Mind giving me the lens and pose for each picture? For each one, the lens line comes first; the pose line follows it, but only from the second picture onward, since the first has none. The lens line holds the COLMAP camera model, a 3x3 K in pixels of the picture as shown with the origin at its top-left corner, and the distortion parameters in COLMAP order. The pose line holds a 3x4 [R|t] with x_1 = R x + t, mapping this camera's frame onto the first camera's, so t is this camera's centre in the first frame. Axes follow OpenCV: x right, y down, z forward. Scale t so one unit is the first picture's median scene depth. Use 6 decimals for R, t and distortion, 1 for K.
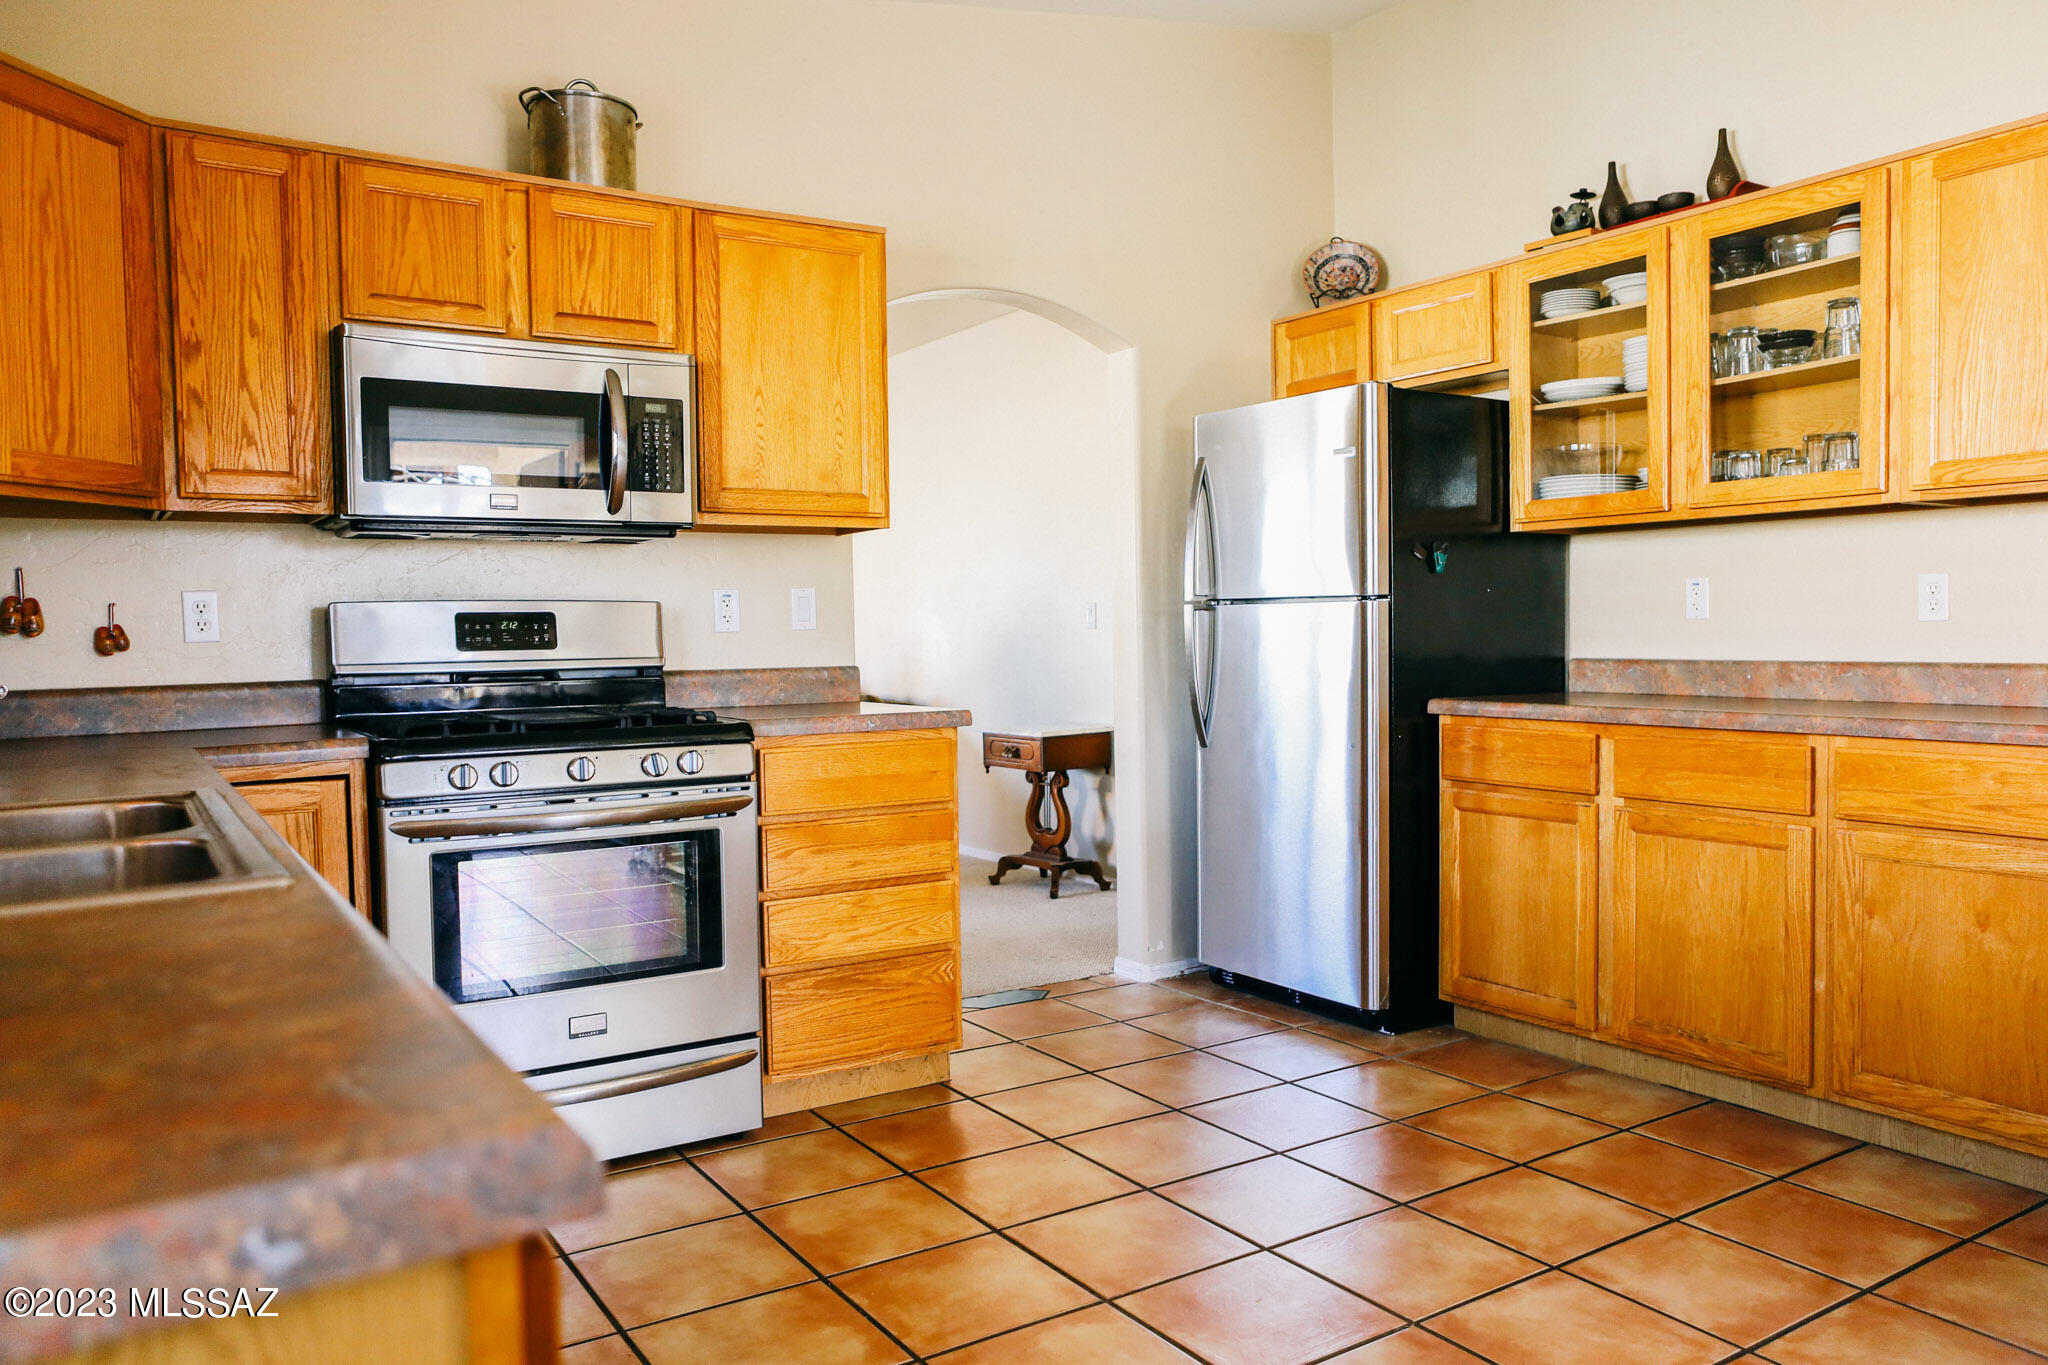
lens RADIAL K [[1419.8, 0, 1037.2], [0, 1419.8, 677.0], [0, 0, 1]] dist [-0.061819, 0.074585]
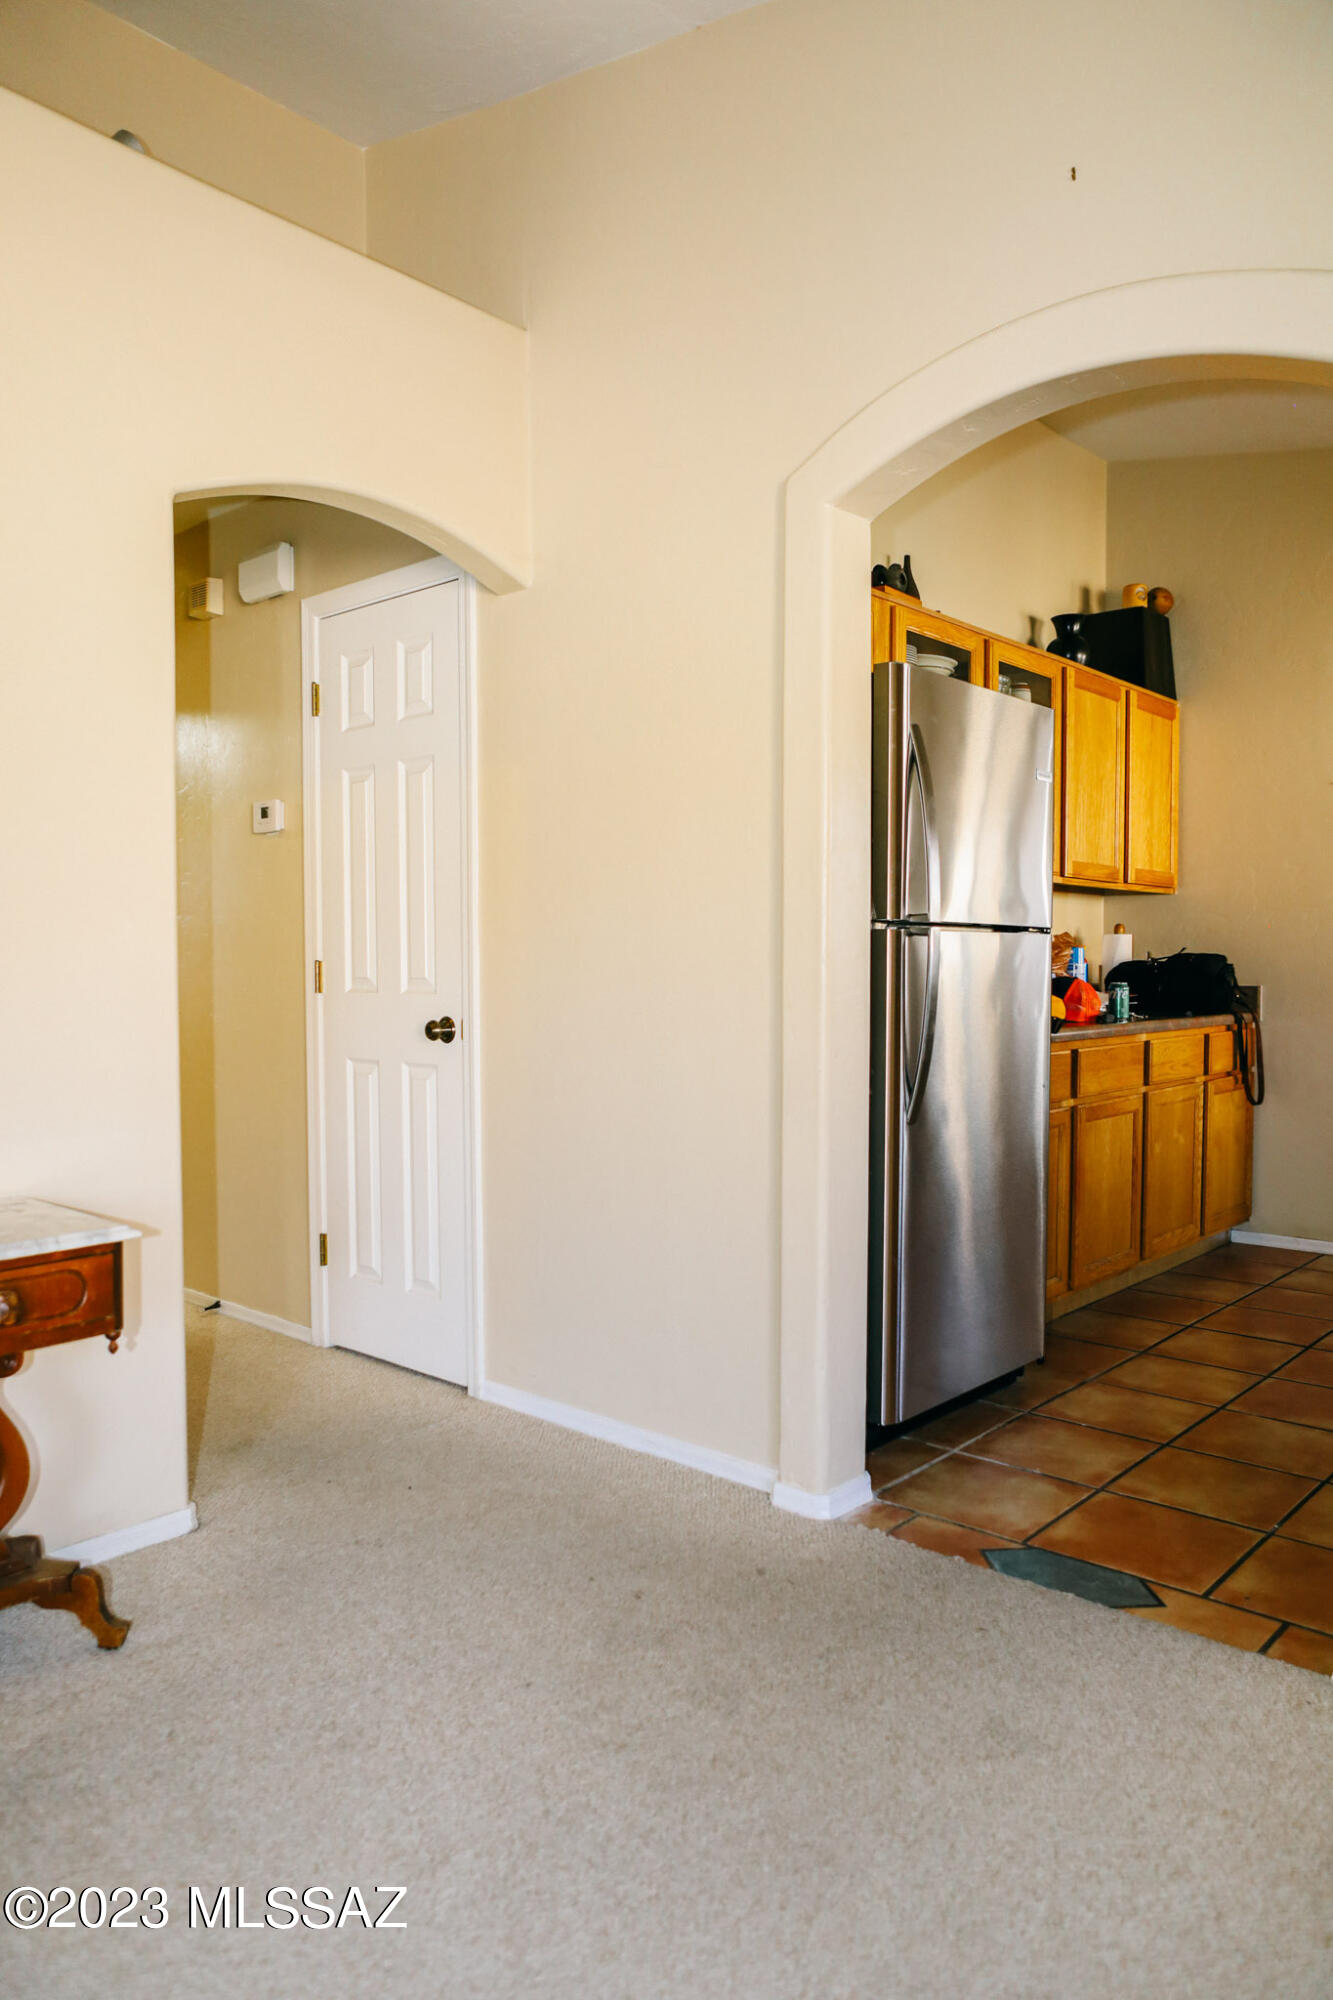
lens RADIAL K [[1386.5, 0, 666.5], [0, 1386.5, 1000.0], [0, 0, 1]] dist [-0.061819, 0.074585]
pose [[-0.249538, -0.017913, 0.968199, -0.668407], [0.039287, 0.998818, 0.028605, -0.048405], [-0.967568, 0.045176, -0.248540, 1.613503]]
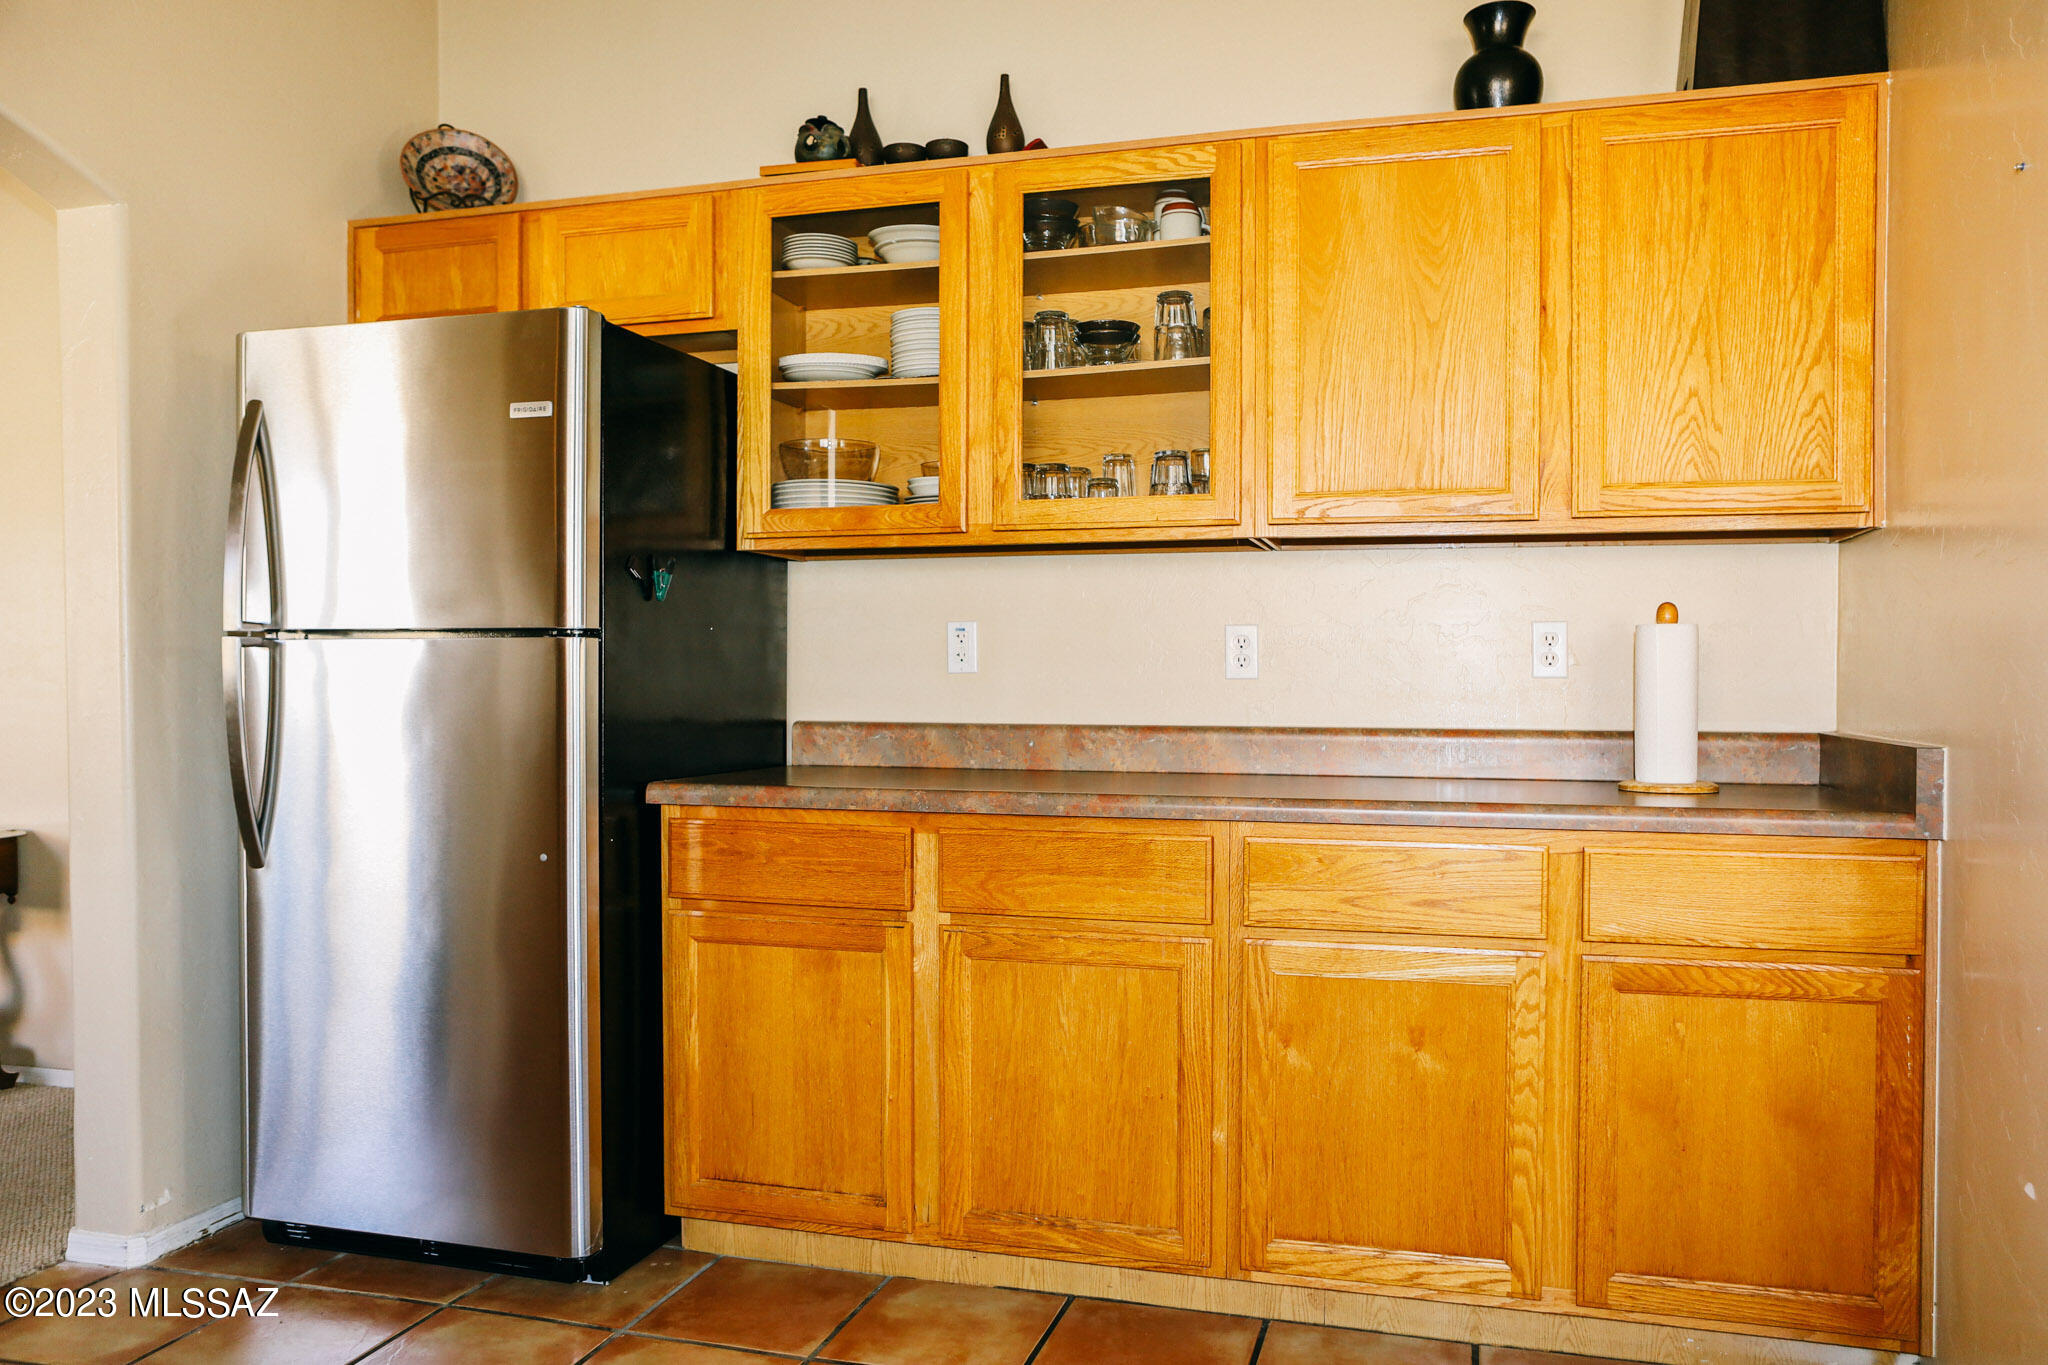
lens RADIAL K [[1464.7, 0, 1074.8], [0, 1464.7, 697.9], [0, 0, 1]] dist [-0.064260, 0.069877]
pose [[0.749387, 0.004764, 0.662116, -0.041380], [0.010640, 0.999758, -0.019235, -0.010939], [-0.662047, 0.021459, 0.749155, 0.361740]]
